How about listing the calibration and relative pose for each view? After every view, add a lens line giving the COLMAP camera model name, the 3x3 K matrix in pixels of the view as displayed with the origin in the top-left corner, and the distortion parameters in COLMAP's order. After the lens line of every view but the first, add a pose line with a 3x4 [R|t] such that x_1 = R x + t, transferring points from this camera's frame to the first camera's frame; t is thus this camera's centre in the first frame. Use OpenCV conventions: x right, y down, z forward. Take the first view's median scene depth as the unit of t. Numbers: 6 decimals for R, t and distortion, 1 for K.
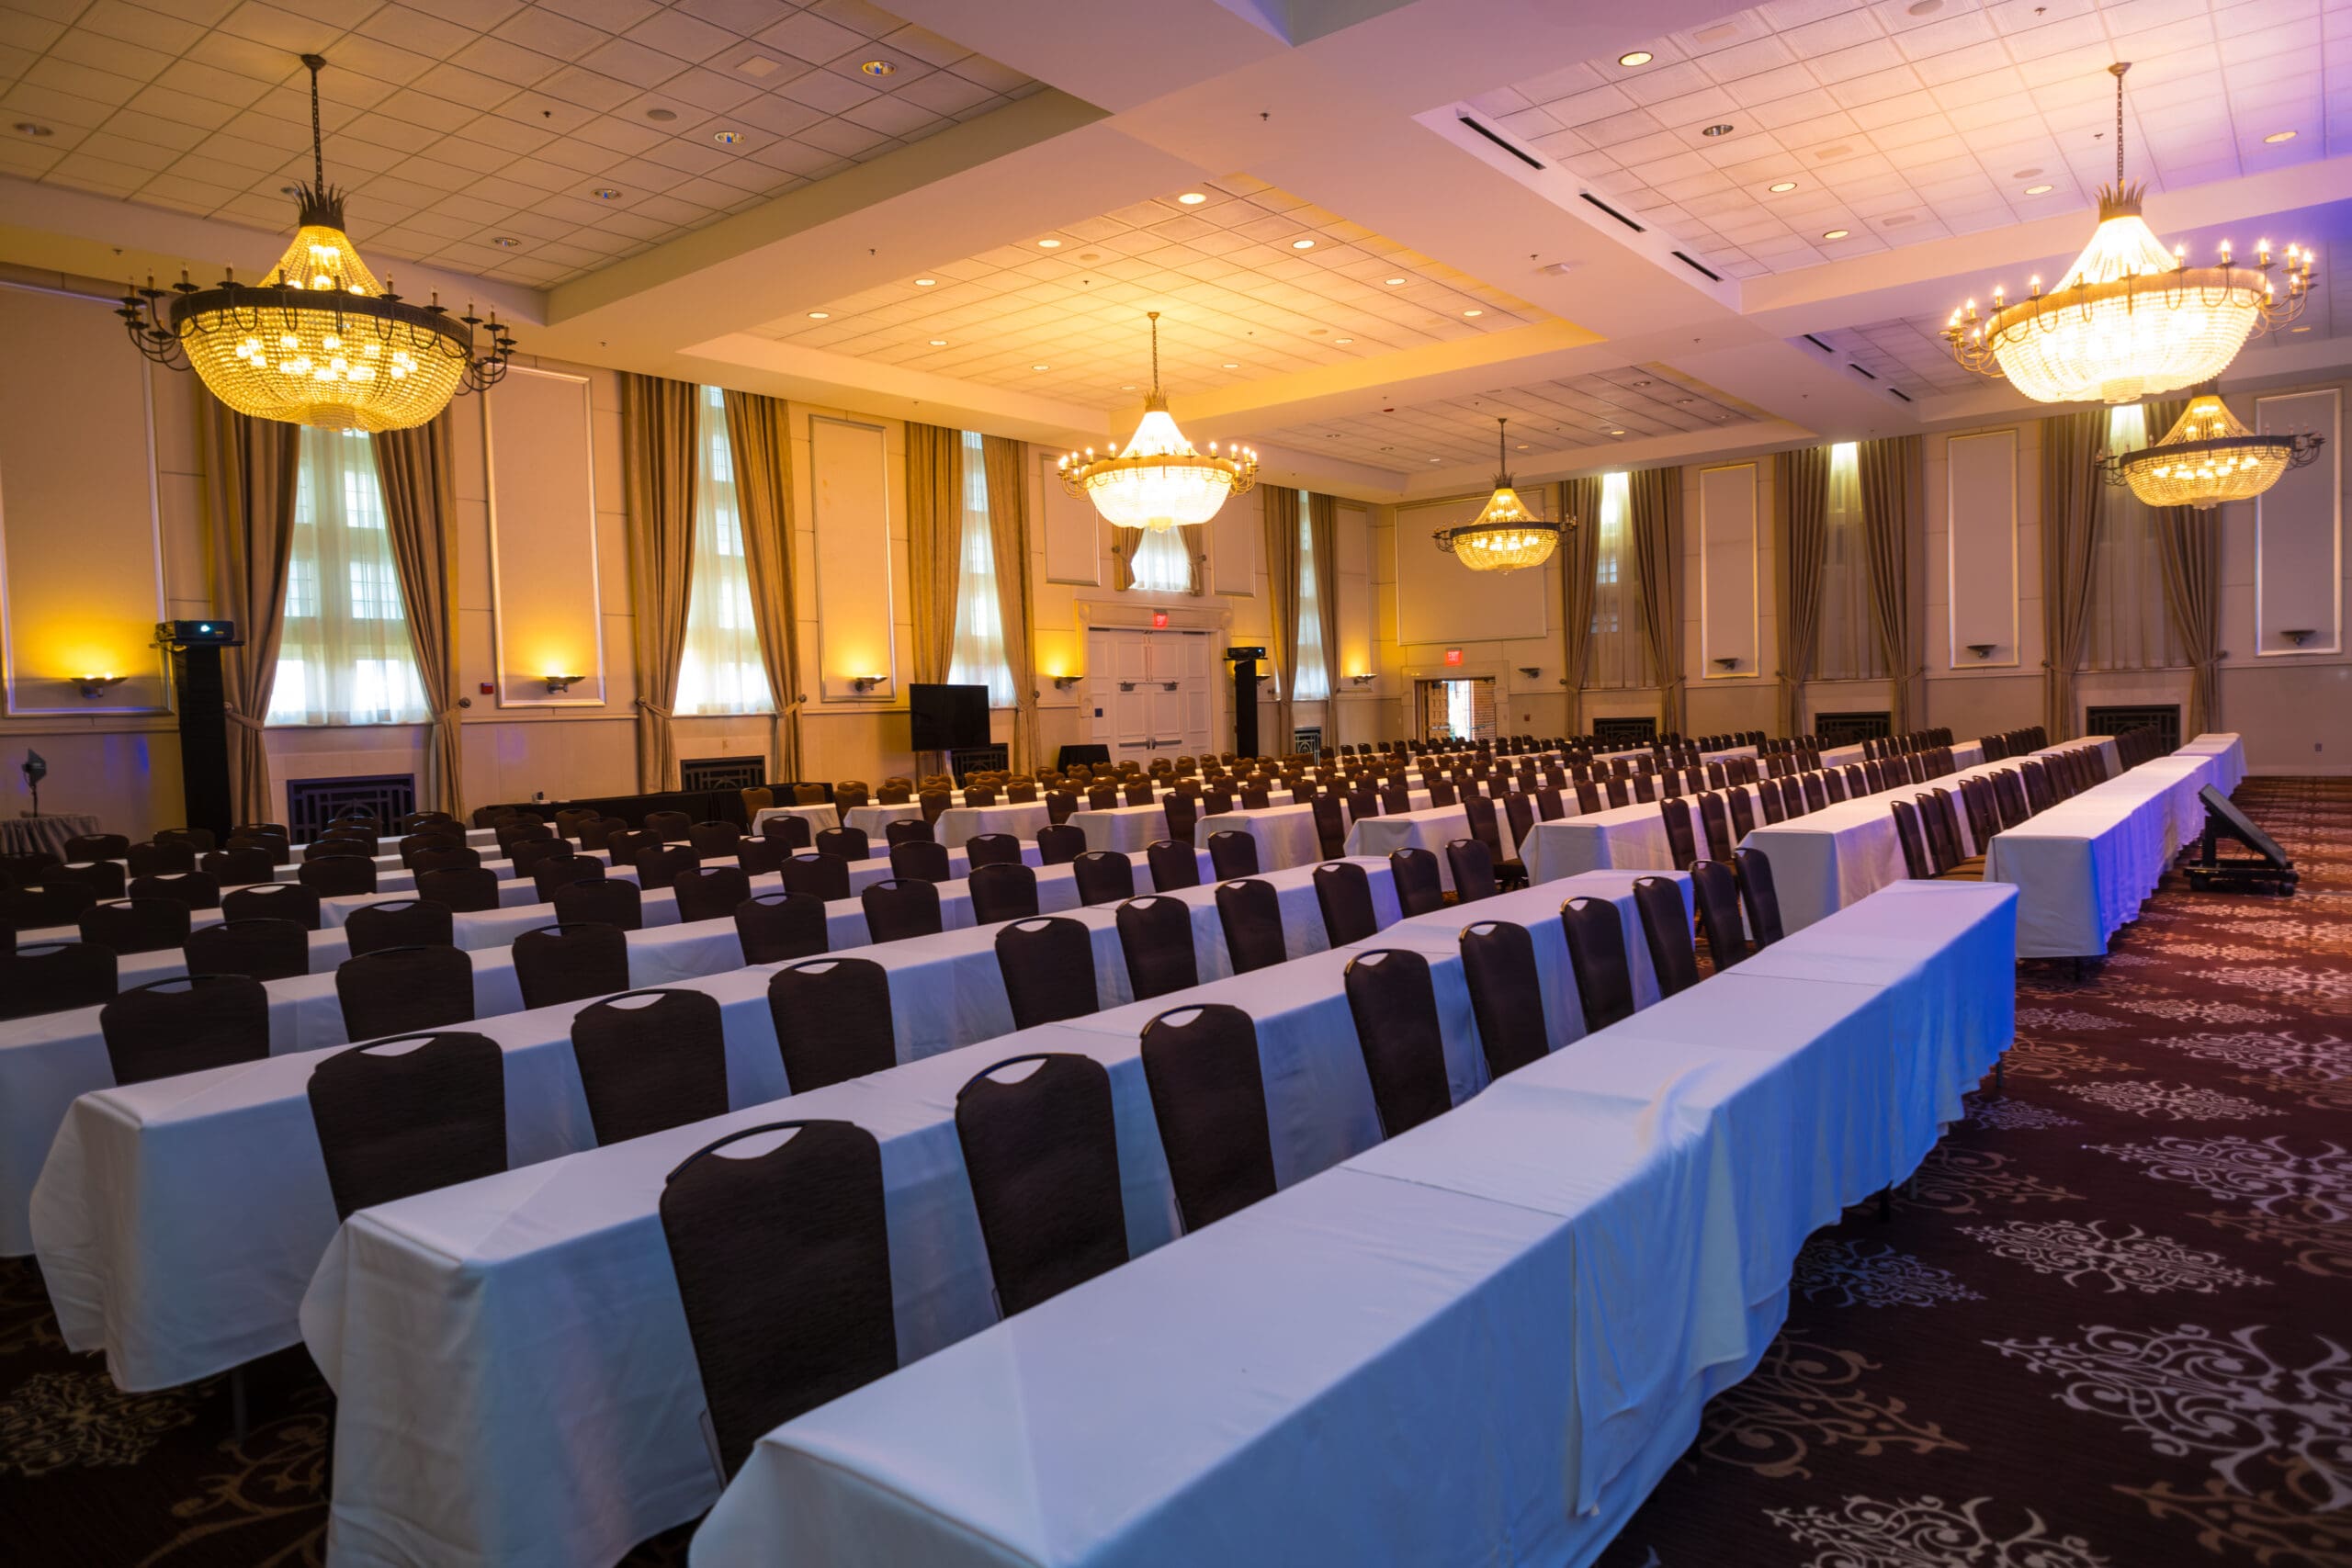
lens RADIAL K [[1439.9, 0, 1169.3], [0, 1439.9, 792.9], [0, 0, 1]] dist [-0.016668, 0.005137]
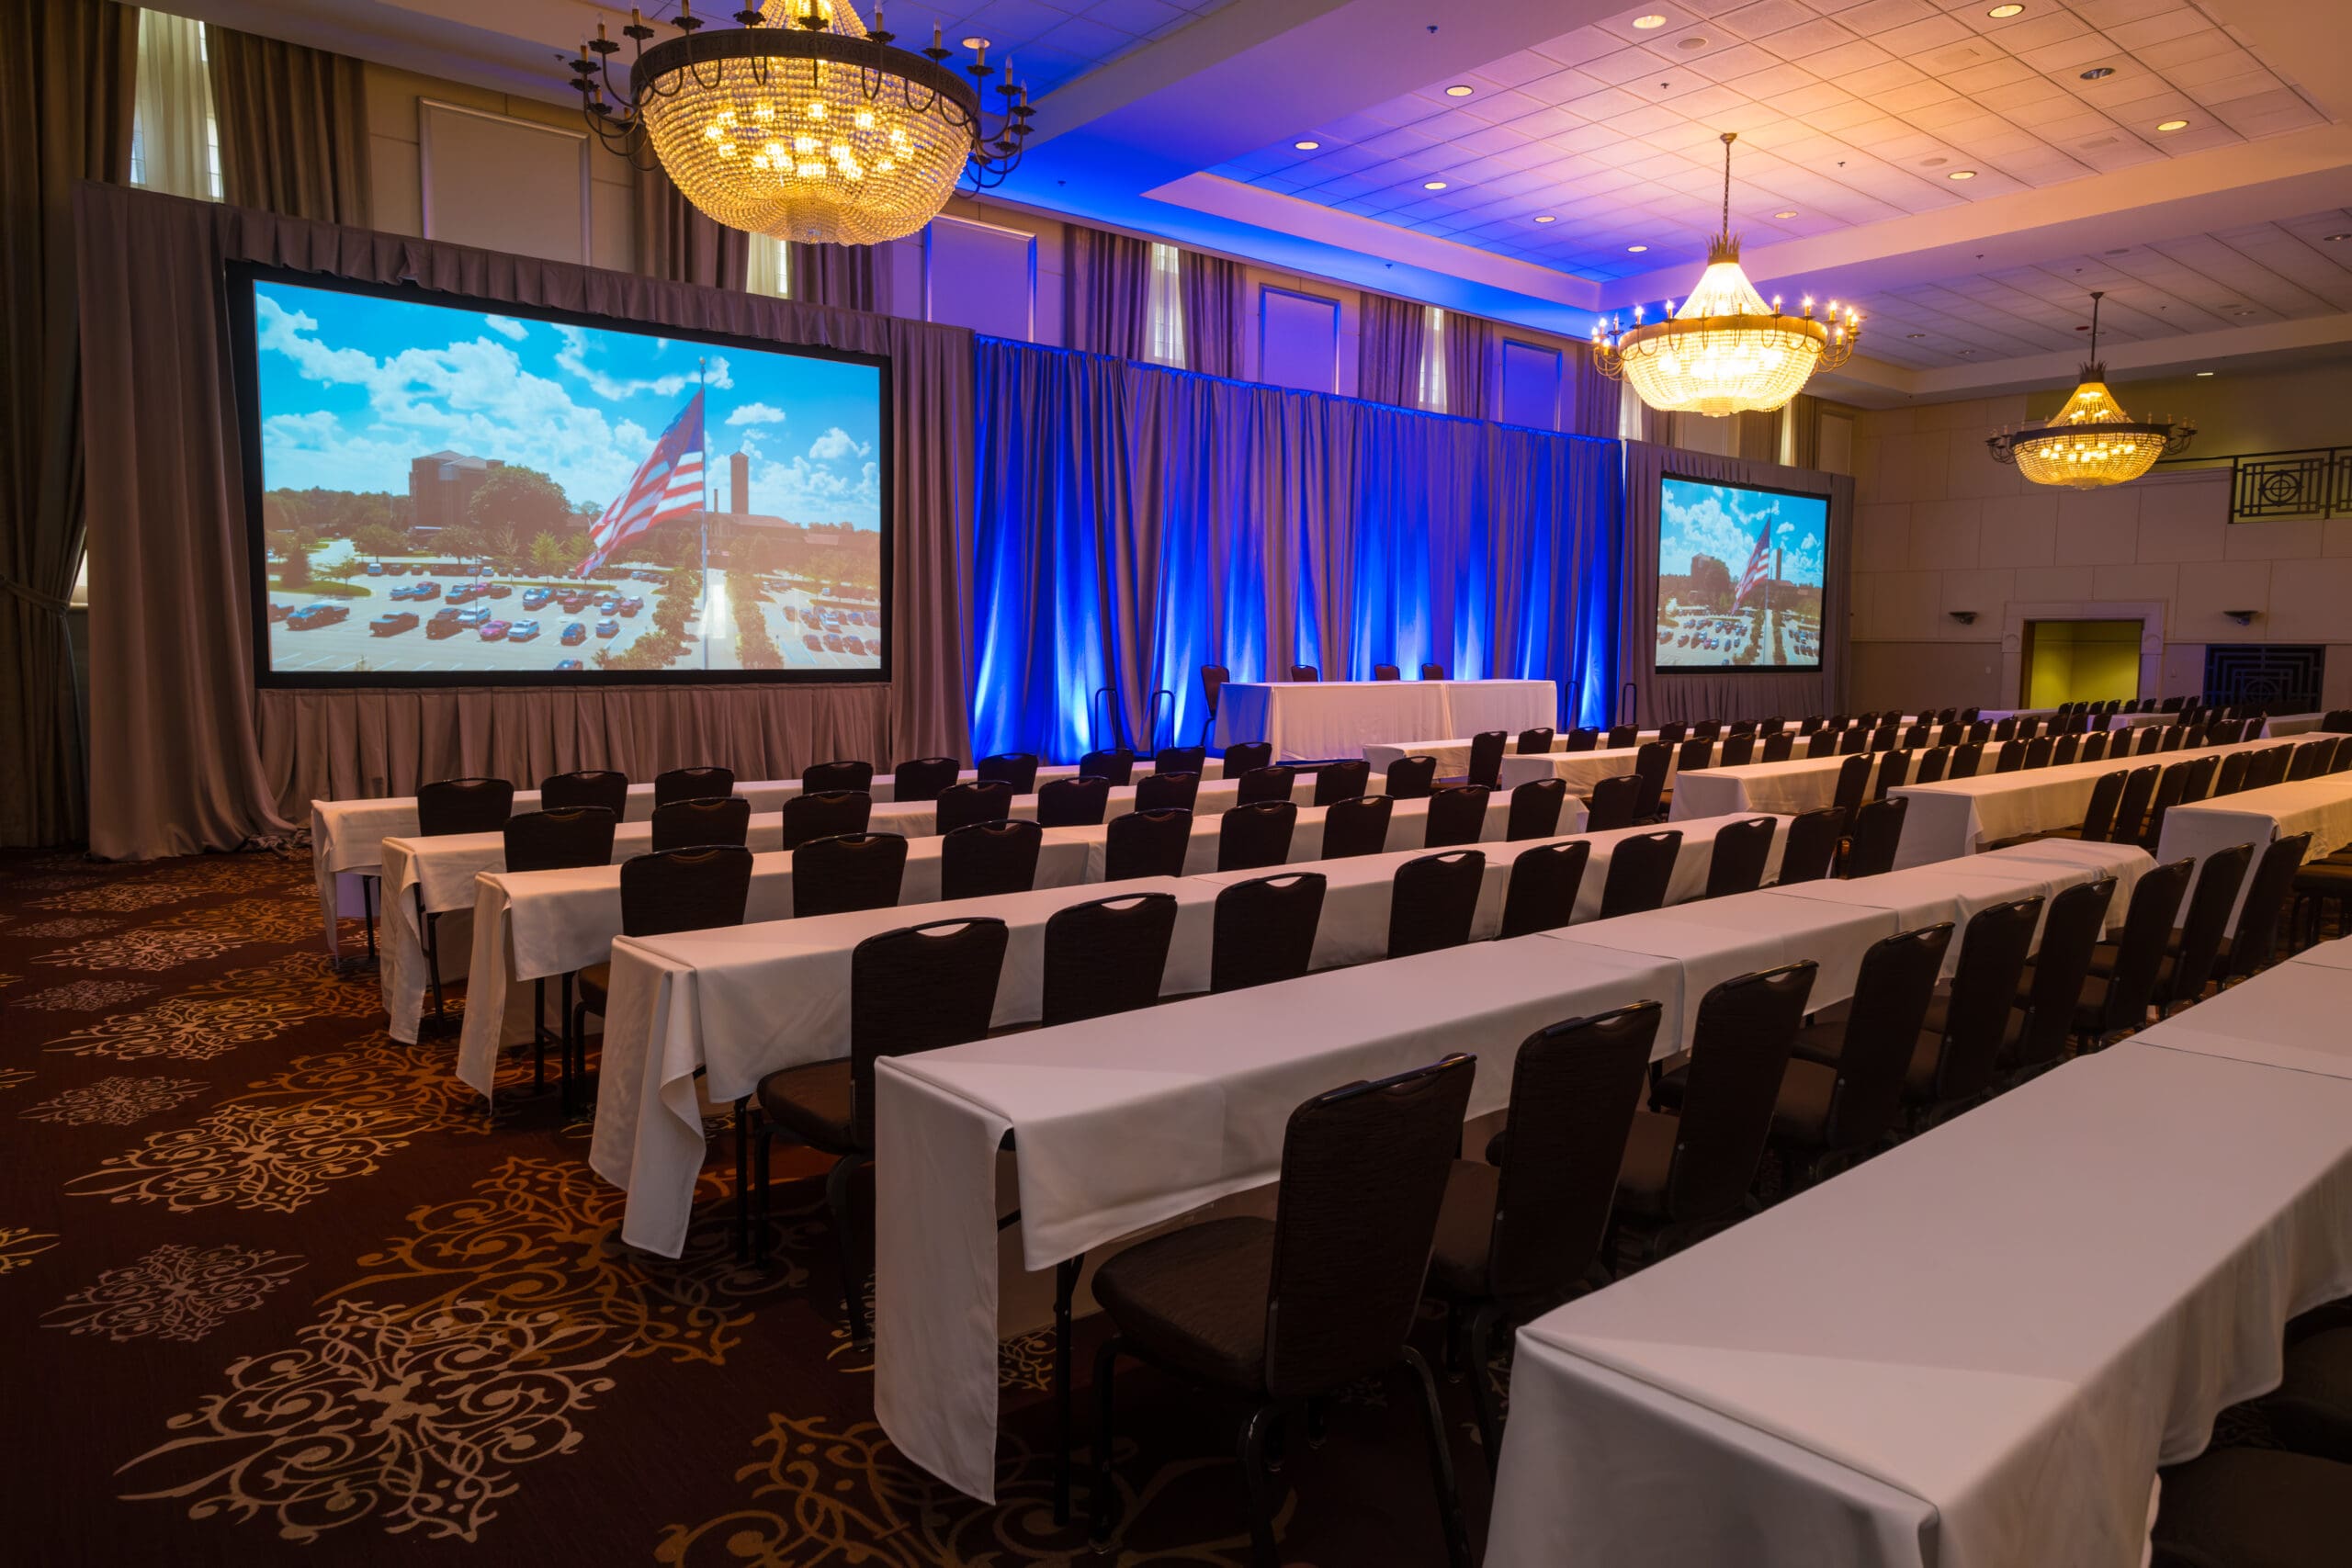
lens RADIAL K [[1439.9, 0, 1169.2], [0, 1439.9, 803.5], [0, 0, 1]] dist [-0.016668, 0.005137]
pose [[0.976233, 0.065224, -0.206675, -0.103435], [-0.053130, 0.996564, 0.063542, -0.002462], [0.210110, -0.051051, 0.976344, 0.127358]]
